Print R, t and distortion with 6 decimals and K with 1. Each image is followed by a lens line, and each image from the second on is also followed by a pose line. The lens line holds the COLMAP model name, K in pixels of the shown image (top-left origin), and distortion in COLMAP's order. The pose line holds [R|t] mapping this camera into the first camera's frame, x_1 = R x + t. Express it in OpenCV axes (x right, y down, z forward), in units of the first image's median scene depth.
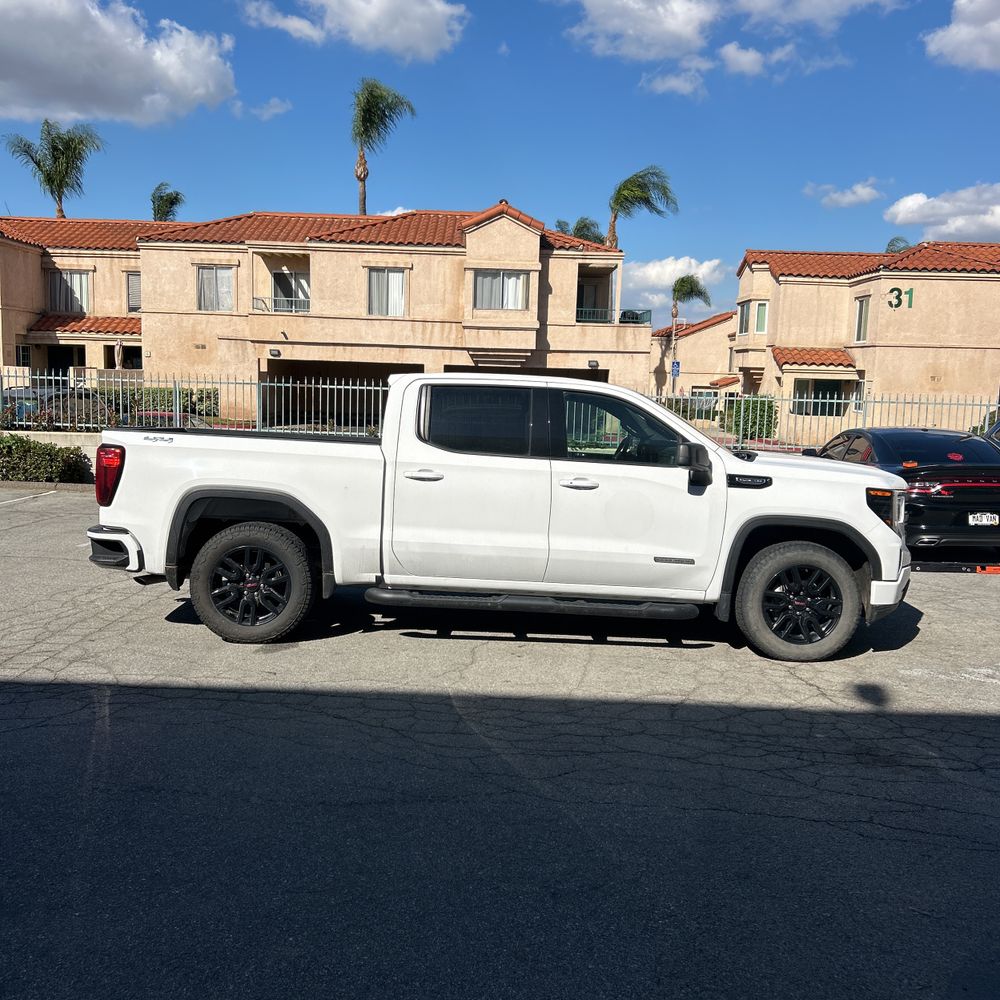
lens RADIAL K [[1005.0, 0, 494.0], [0, 1005.0, 494.8], [0, 0, 1]] dist [0.146697, -0.395890]
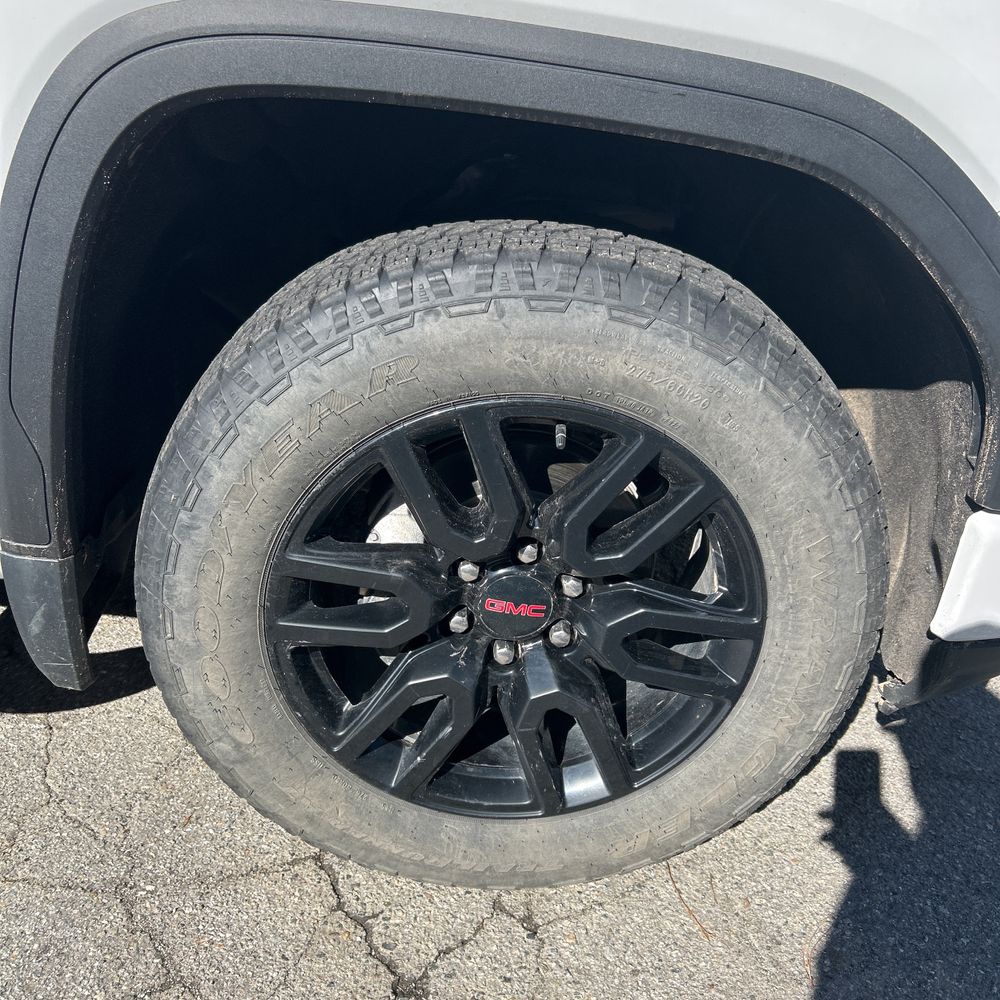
lens RADIAL K [[992.5, 0, 500.7], [0, 992.5, 467.9], [0, 0, 1]] dist [0.025882, -0.007388]
pose [[0.998332, 0.043127, 0.038370, 0.063199], [-0.054438, 0.924494, 0.377290, 0.005330], [-0.019201, -0.378750, 0.925300, 0.186075]]
